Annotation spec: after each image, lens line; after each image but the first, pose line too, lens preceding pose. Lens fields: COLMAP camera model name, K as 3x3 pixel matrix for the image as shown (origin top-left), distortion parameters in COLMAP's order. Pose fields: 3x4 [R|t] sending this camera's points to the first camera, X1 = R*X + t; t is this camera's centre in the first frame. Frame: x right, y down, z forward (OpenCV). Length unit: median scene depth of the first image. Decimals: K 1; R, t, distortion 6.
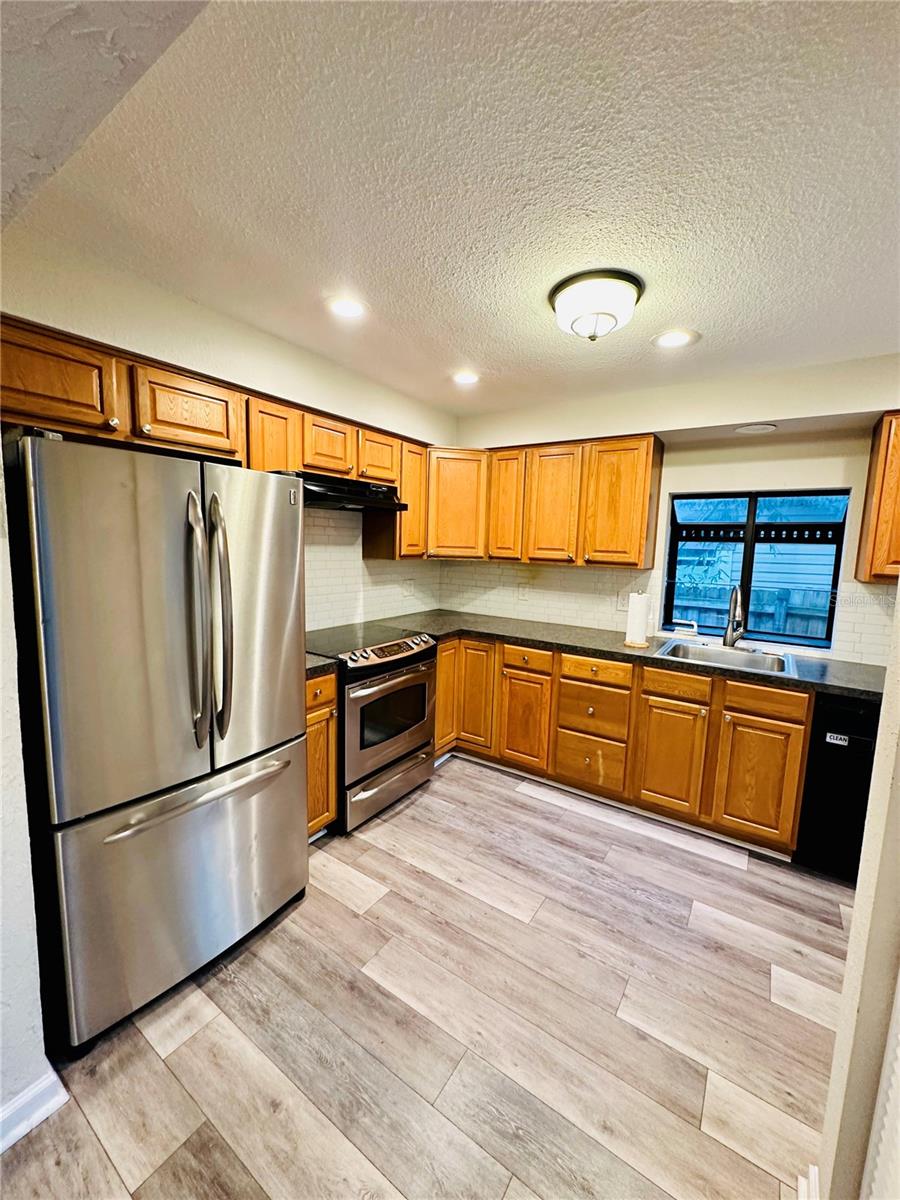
lens RADIAL K [[478.4, 0, 443.5], [0, 478.4, 599.4], [0, 0, 1]] dist [-0.001776, -0.000401]
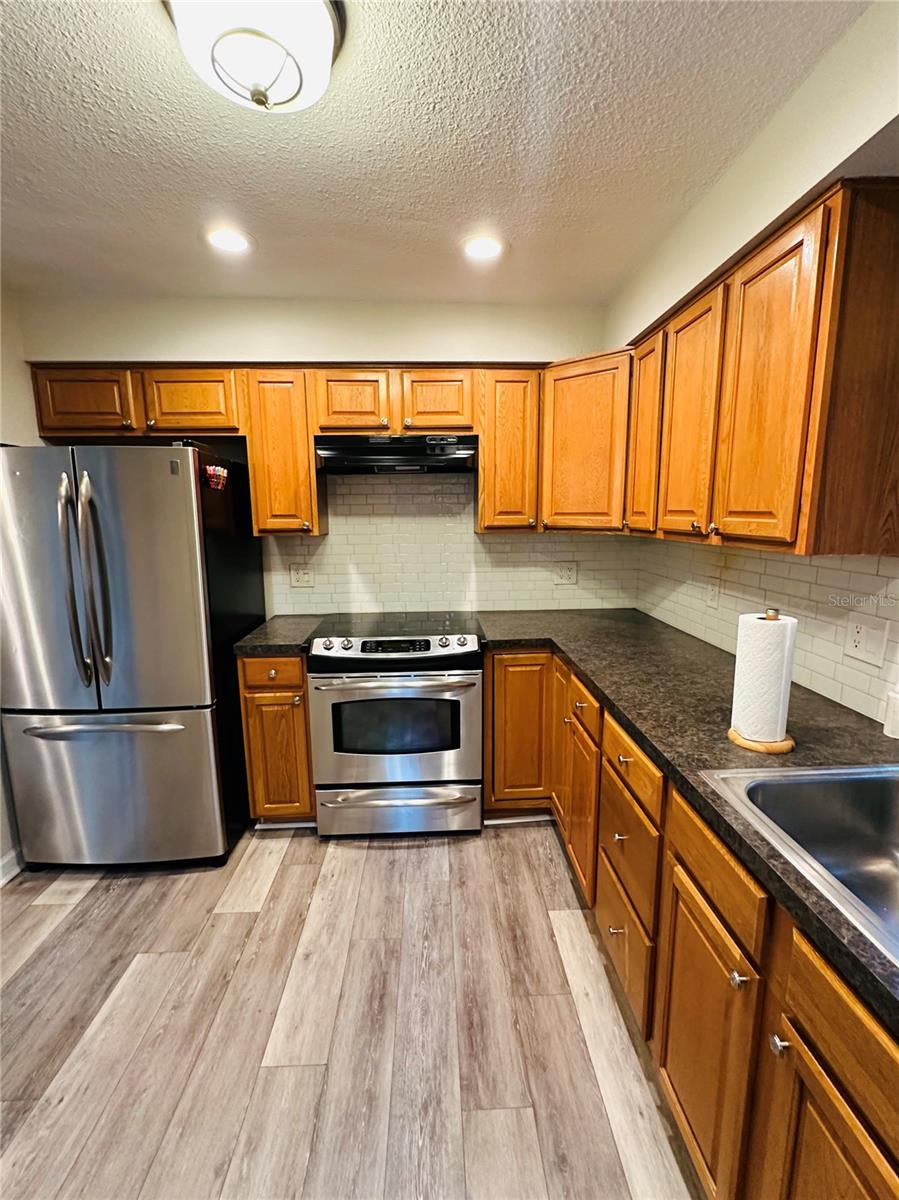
lens RADIAL K [[517.5, 0, 452.4], [0, 517.5, 598.2], [0, 0, 1]] dist [-0.001532, -0.000631]
pose [[0.599940, 0.100186, -0.793747, 0.664932], [-0.071456, 0.994873, 0.071564, -0.044704], [0.796847, 0.013784, 0.604024, 0.592942]]
